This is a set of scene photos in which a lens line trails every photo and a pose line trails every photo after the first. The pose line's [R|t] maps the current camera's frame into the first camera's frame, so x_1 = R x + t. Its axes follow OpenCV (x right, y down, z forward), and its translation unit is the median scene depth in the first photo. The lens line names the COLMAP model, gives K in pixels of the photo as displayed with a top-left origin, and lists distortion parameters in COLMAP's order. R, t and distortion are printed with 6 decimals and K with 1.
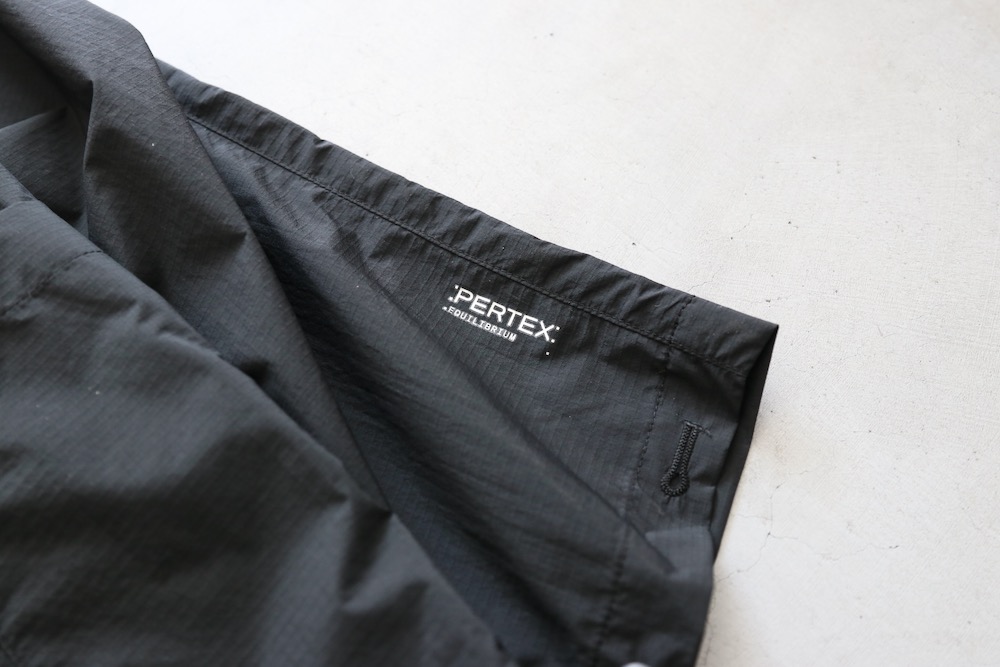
lens RADIAL K [[1102.9, 0, 484.9], [0, 1102.9, 315.7], [0, 0, 1]] dist [-0.116597, 0.018072]
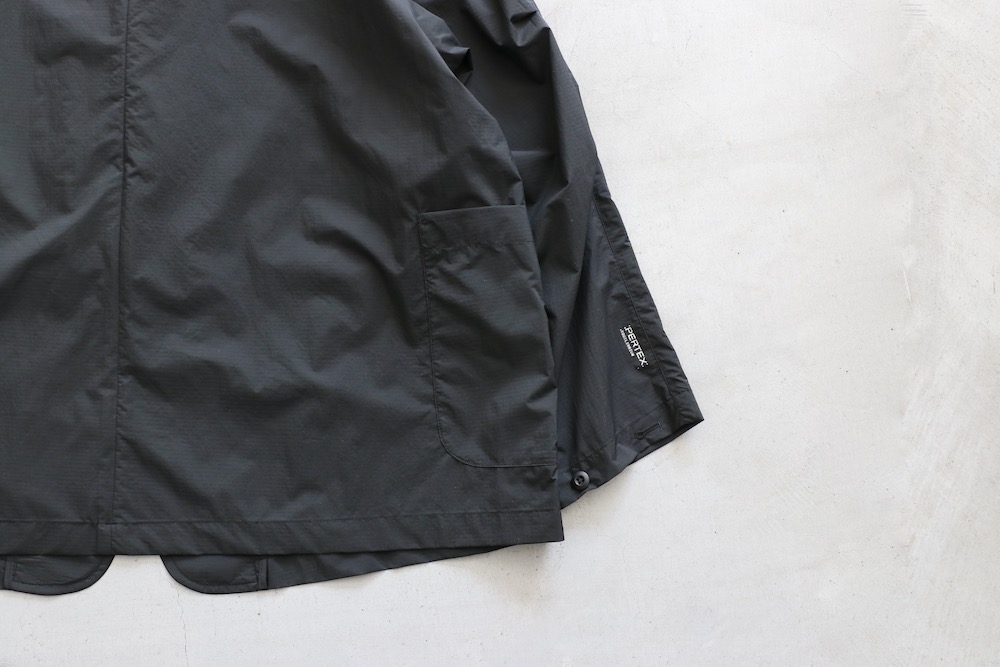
lens RADIAL K [[1102.9, 0, 484.9], [0, 1102.9, 315.7], [0, 0, 1]] dist [-0.116597, 0.018072]
pose [[0.769385, 0.637084, -0.046579, -0.202523], [-0.581079, 0.728305, 0.363207, -0.877376], [0.265317, -0.252380, 0.930543, -1.693835]]
